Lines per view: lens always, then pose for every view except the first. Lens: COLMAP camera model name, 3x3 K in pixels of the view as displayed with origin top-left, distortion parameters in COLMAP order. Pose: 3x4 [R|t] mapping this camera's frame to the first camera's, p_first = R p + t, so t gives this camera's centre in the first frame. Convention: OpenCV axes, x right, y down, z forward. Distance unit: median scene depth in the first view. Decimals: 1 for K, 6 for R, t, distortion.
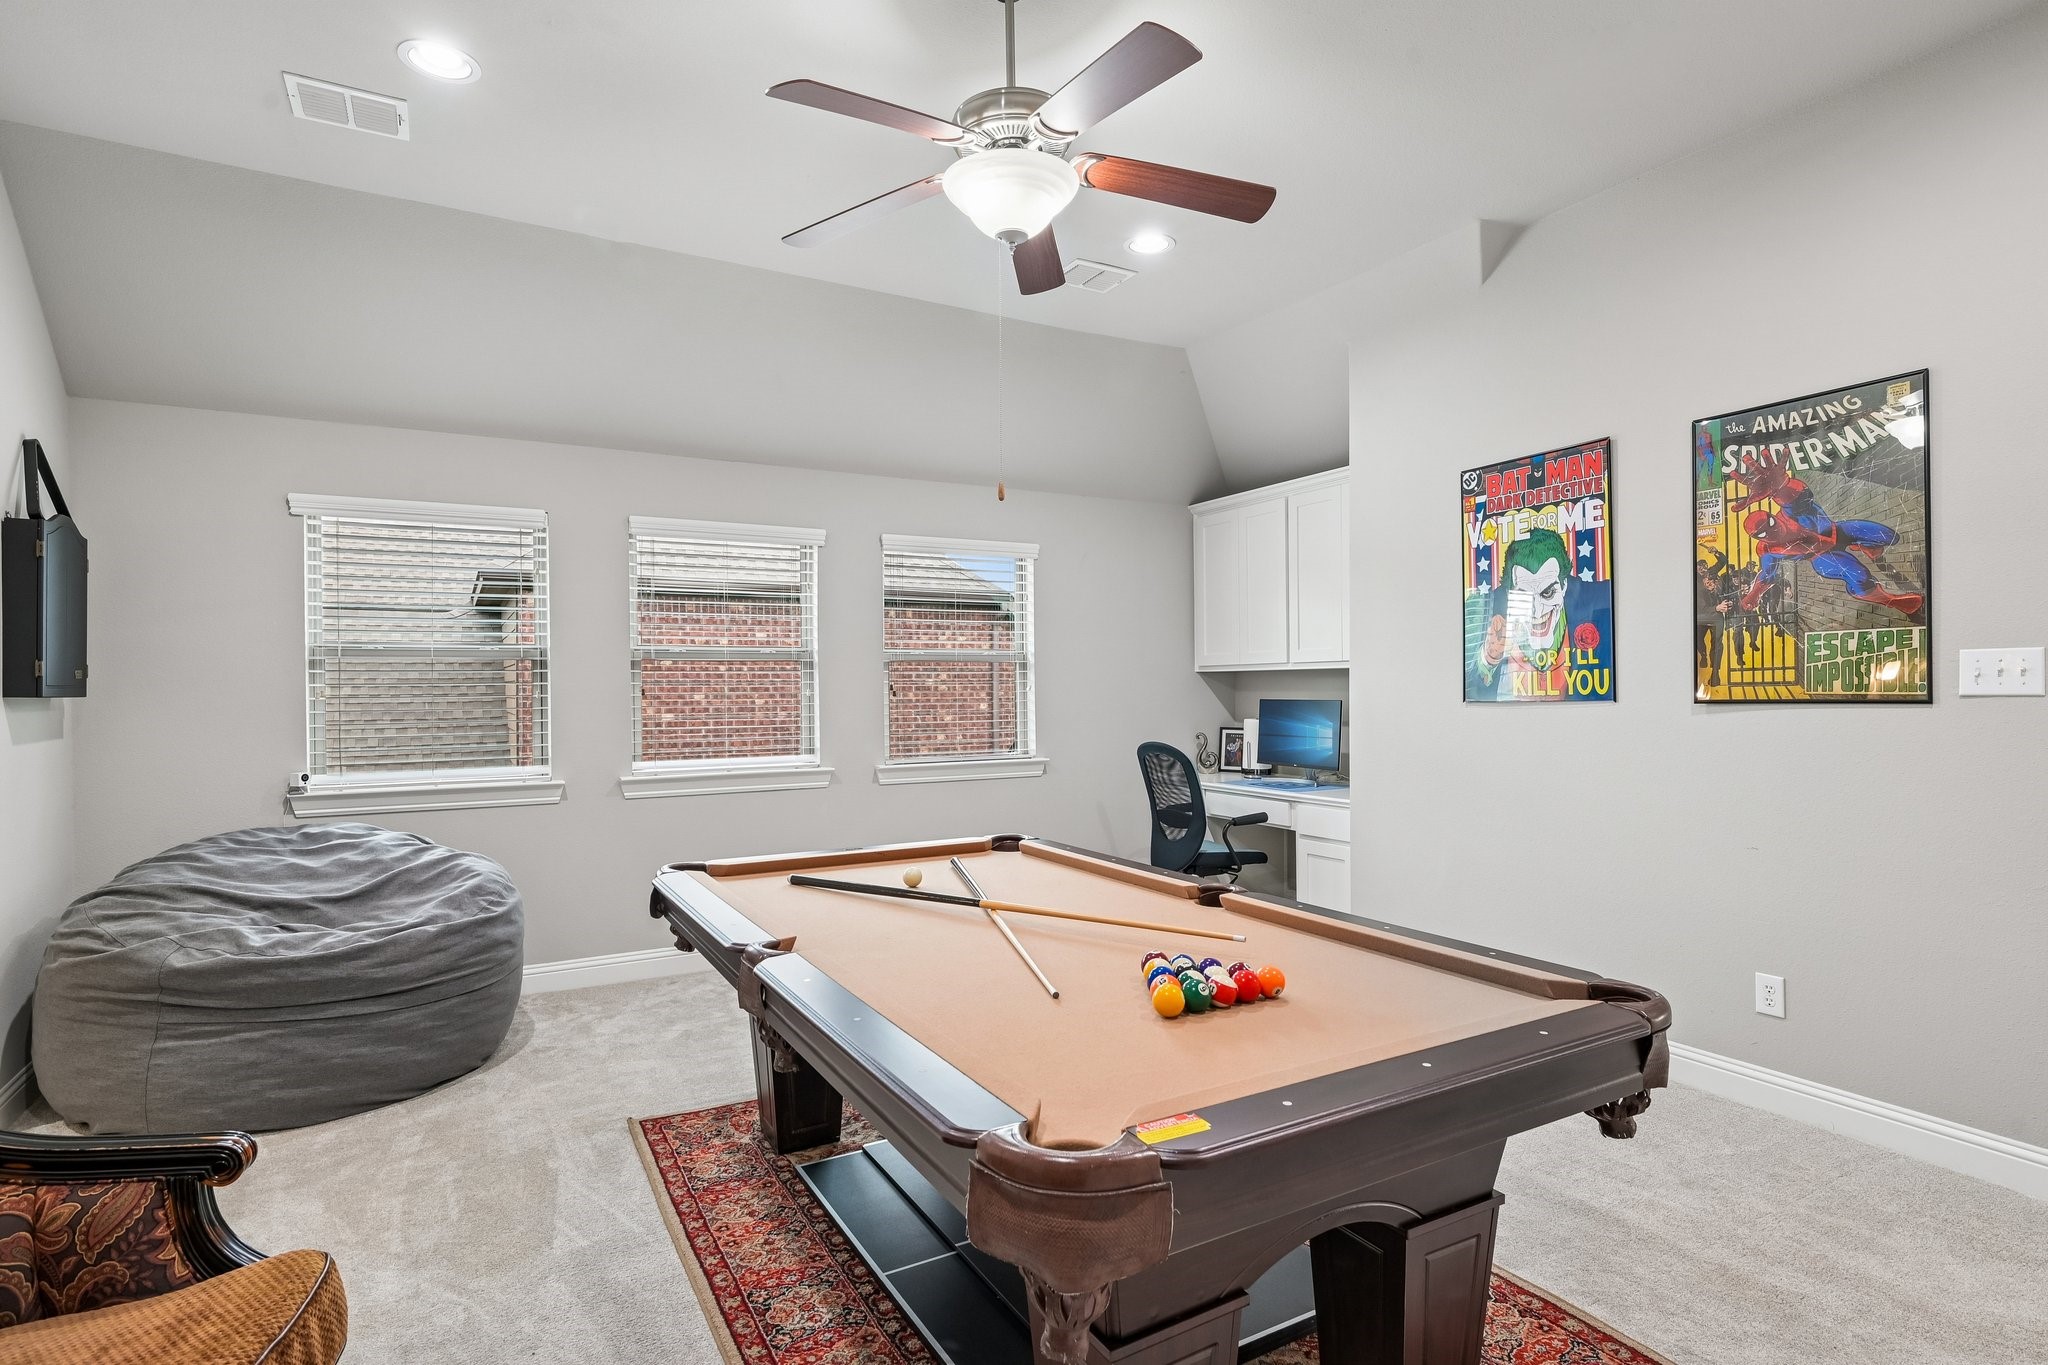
lens RADIAL K [[1038.2, 0, 1031.3], [0, 1038.2, 686.4], [0, 0, 1]] dist [-0.003752, -0.000339]
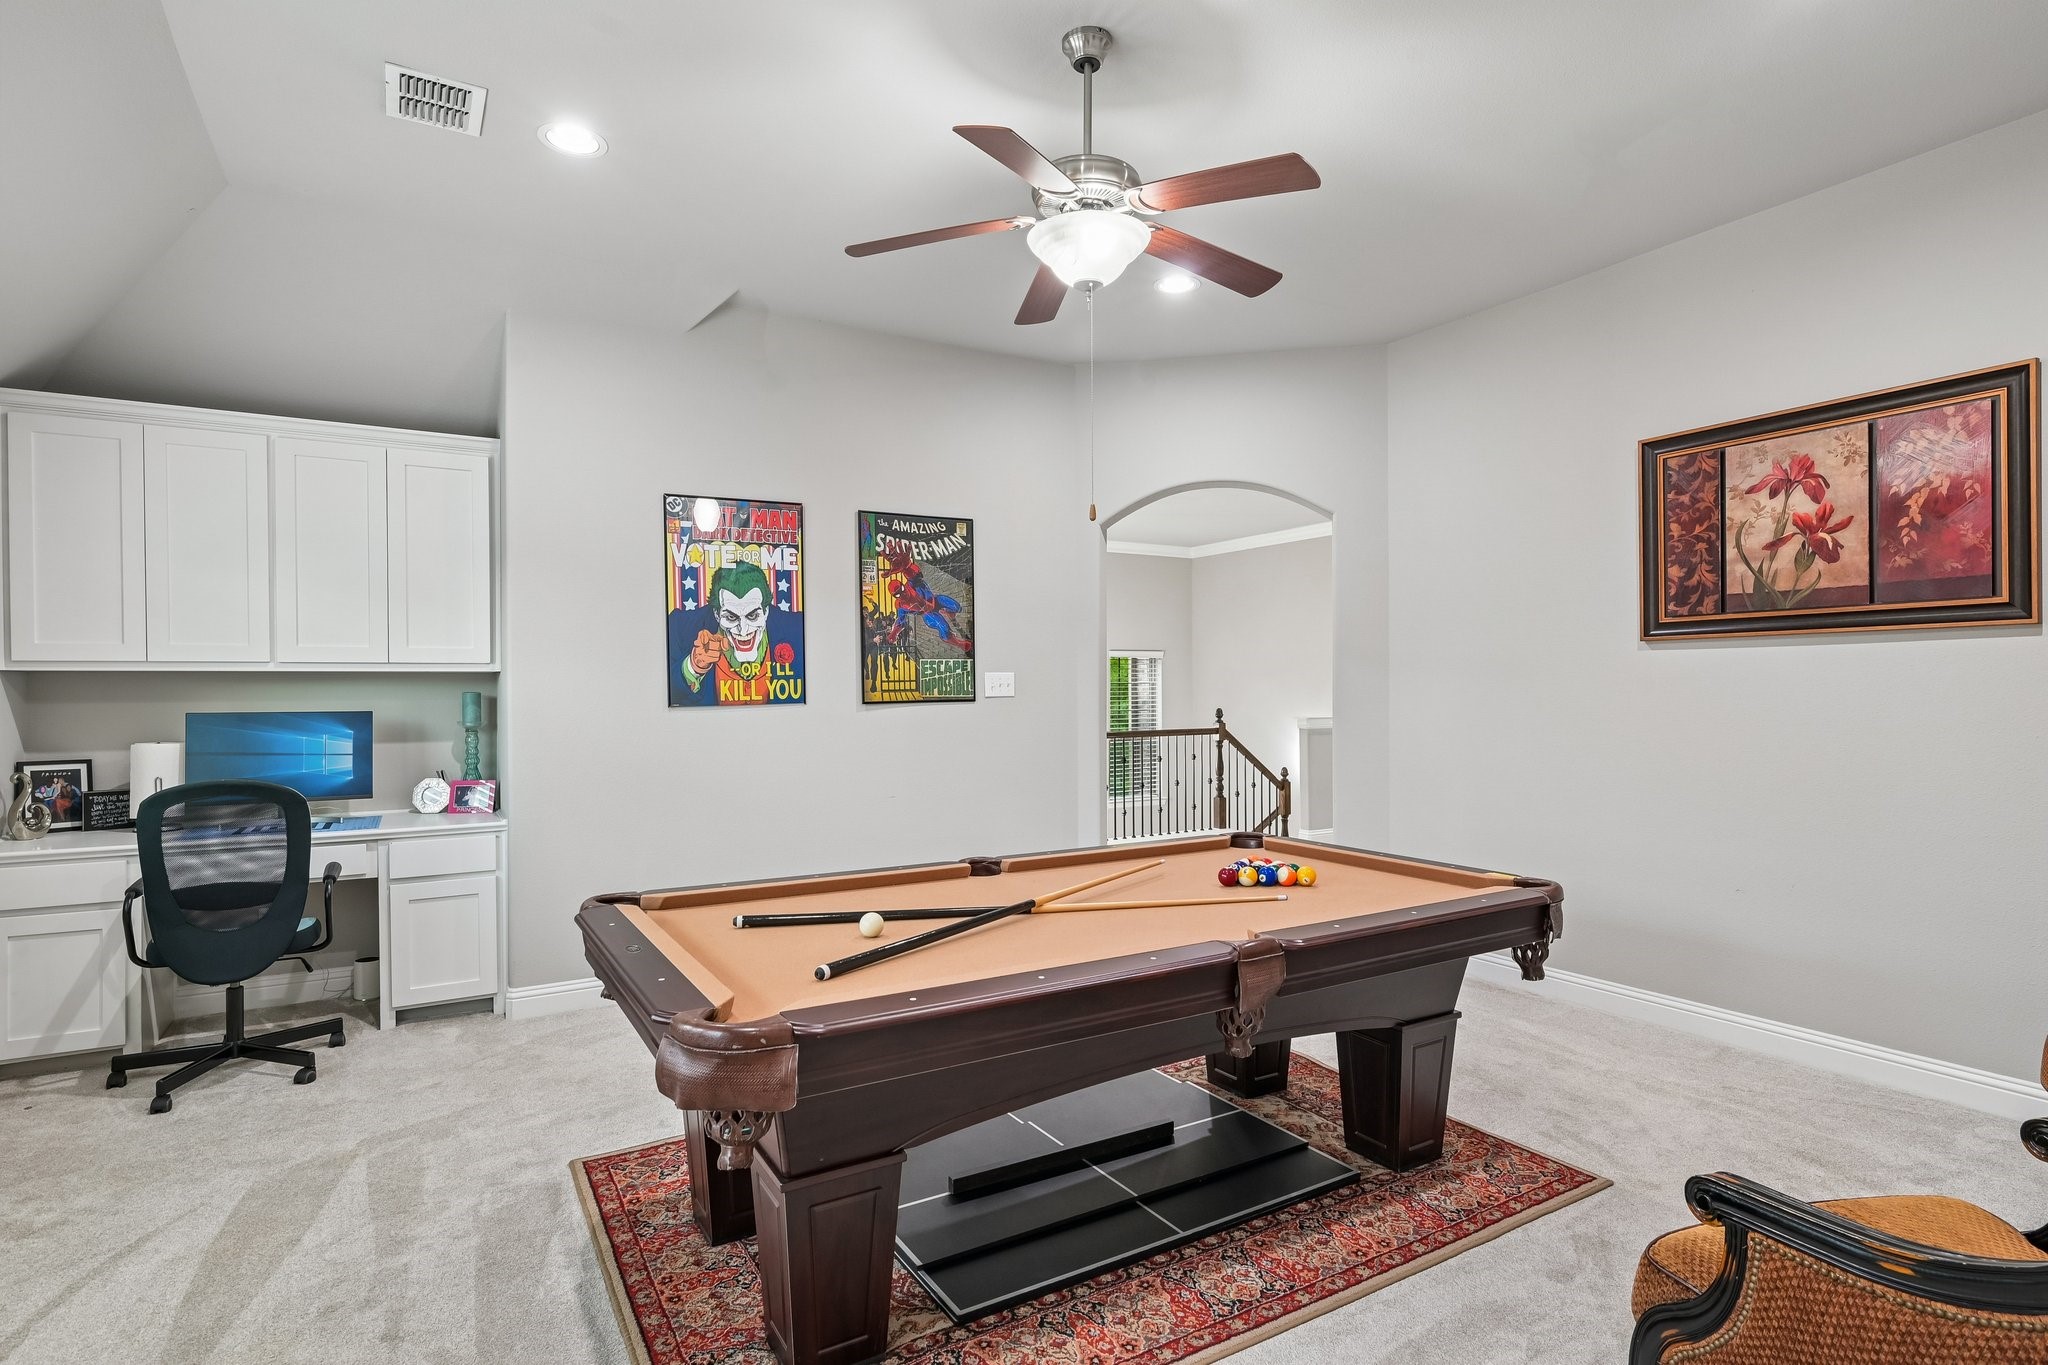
lens RADIAL K [[1038.2, 0, 1028.3], [0, 1038.2, 684.2], [0, 0, 1]] dist [-0.003752, -0.000339]
pose [[-0.022287, 0.009119, 0.999710, -0.766842], [0.003532, 0.999953, -0.009043, 0.002377], [-0.999745, 0.003330, -0.022318, 0.740171]]
